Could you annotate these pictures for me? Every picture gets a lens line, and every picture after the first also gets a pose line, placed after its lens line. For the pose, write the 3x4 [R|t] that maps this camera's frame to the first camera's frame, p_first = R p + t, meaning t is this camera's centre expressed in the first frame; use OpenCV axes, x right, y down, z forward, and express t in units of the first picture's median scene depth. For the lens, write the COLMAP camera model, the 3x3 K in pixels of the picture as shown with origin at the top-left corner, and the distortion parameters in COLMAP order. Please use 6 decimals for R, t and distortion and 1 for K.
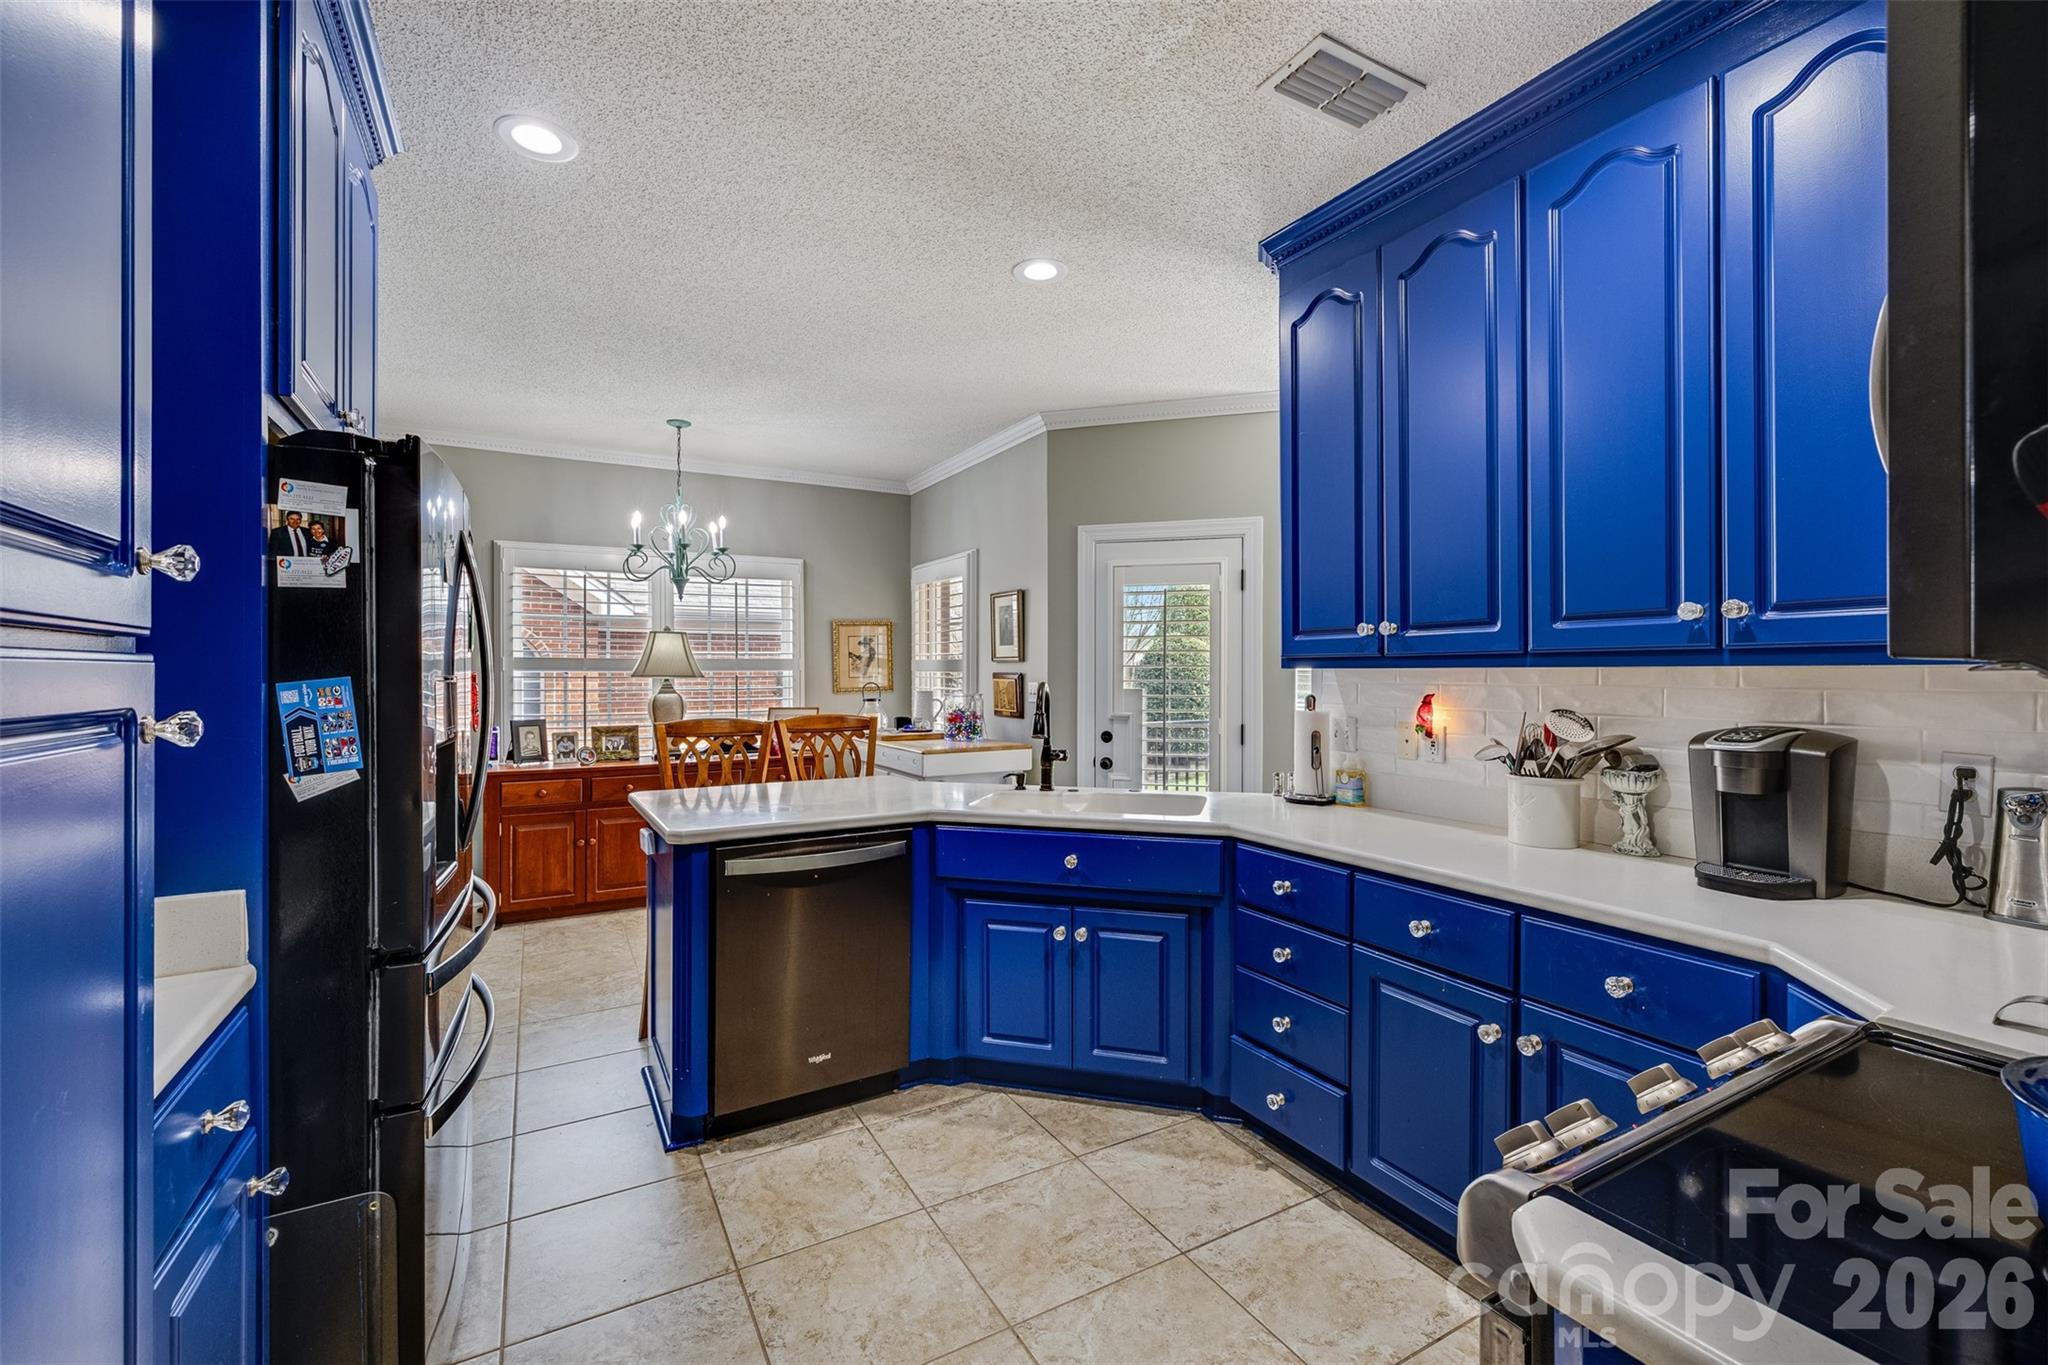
lens RADIAL K [[868.5, 0, 1026.6], [0, 868.5, 671.6], [0, 0, 1]] dist [-0.000255, 0.001206]
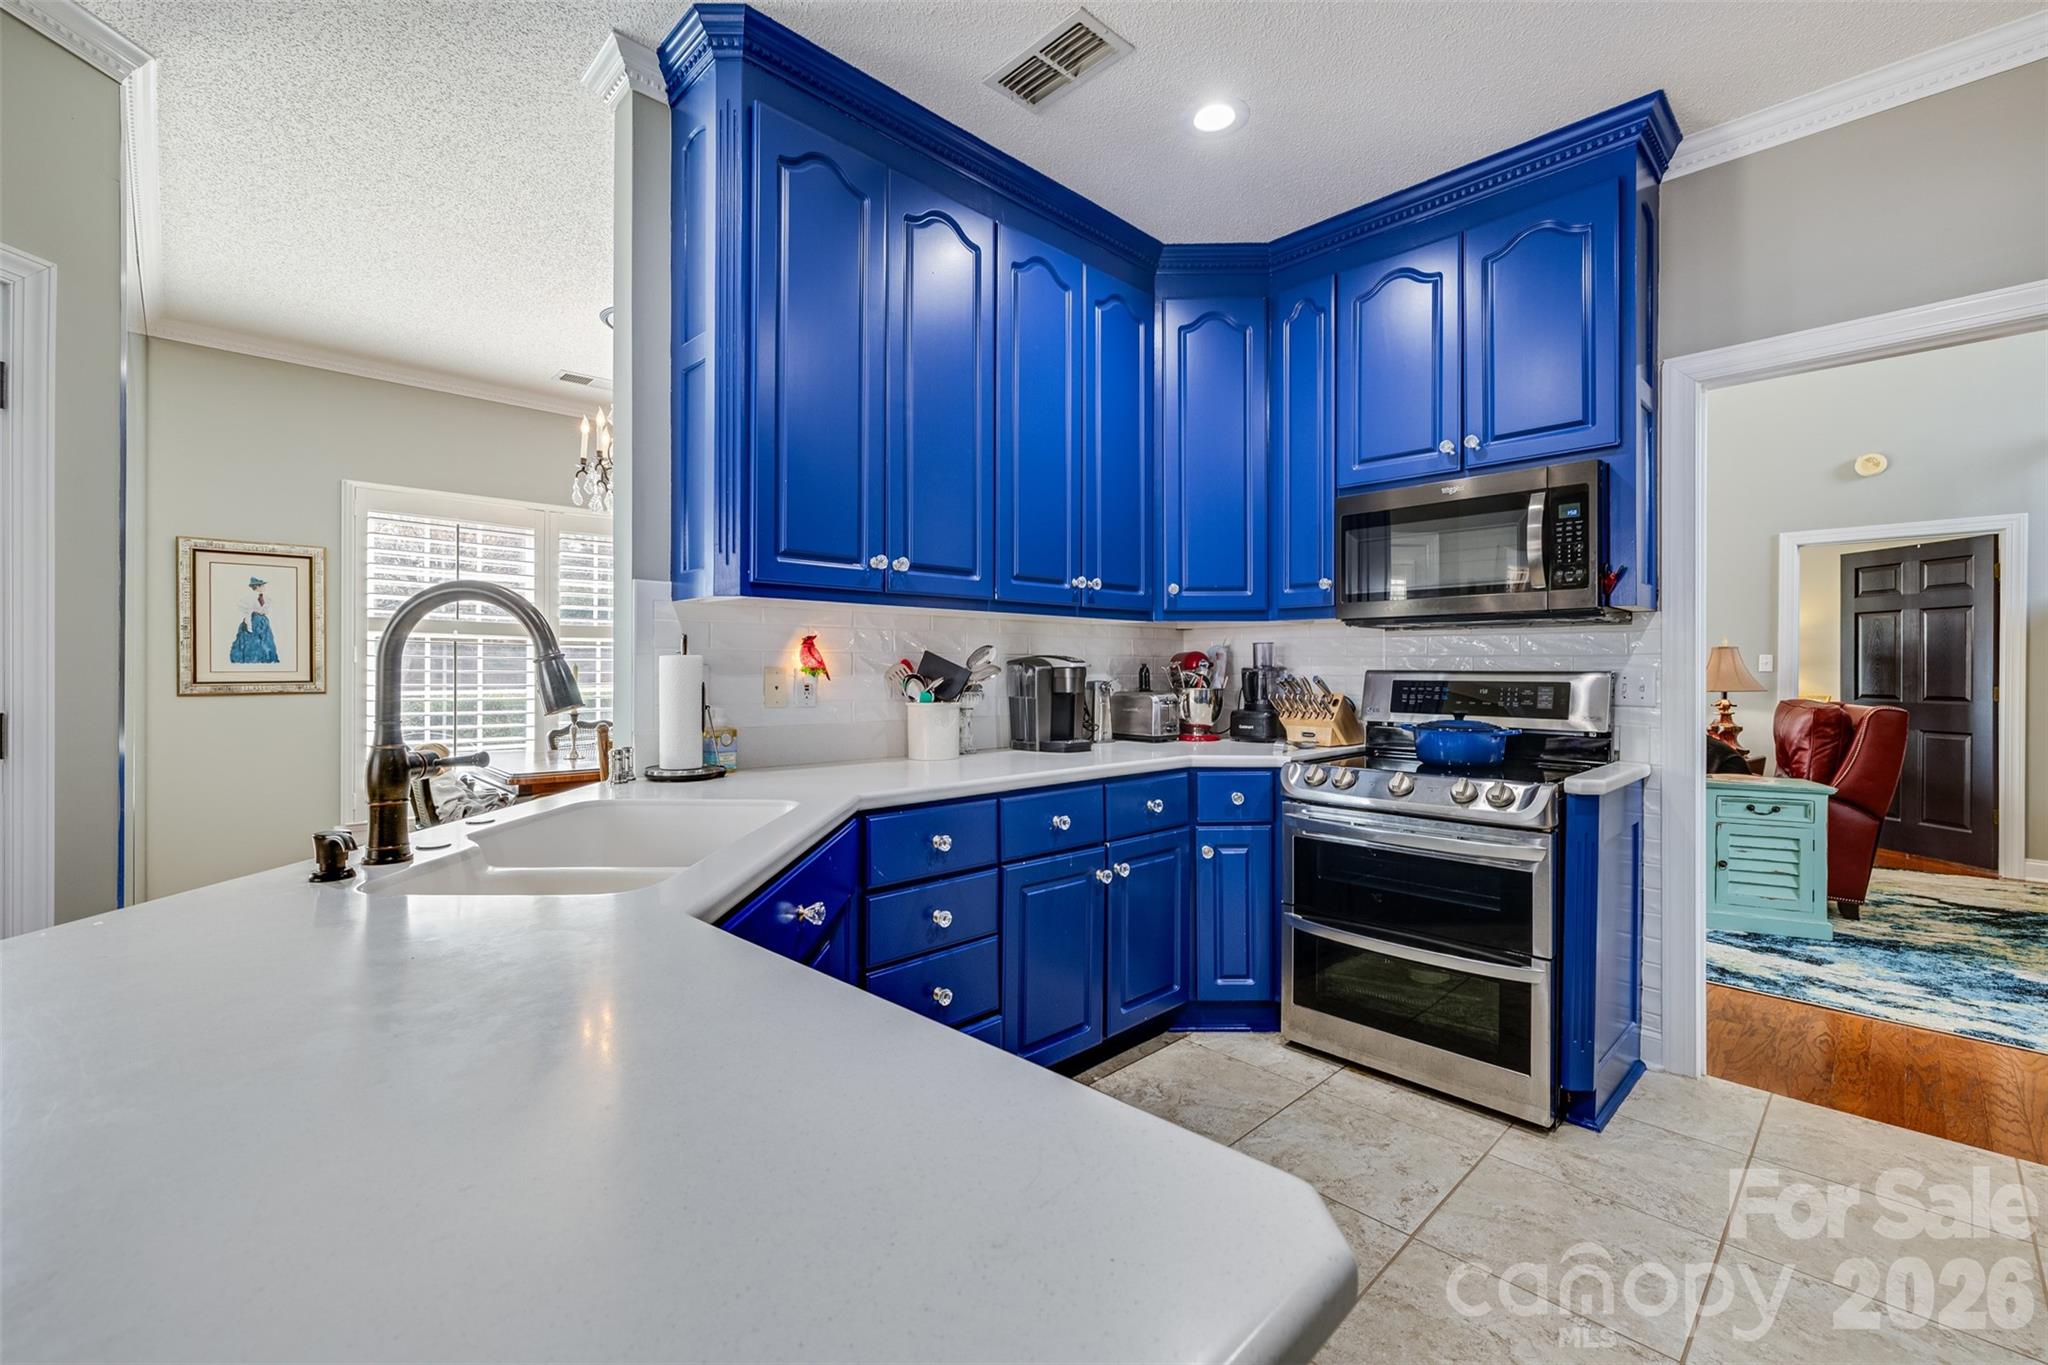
lens RADIAL K [[868.5, 0, 1022.7], [0, 868.5, 675.0], [0, 0, 1]] dist [-0.000255, 0.001206]
pose [[-0.259019, -0.009850, 0.965822, -0.290024], [-0.003320, 0.999951, 0.009308, 0.031175], [-0.965867, -0.000796, -0.259039, 0.527334]]
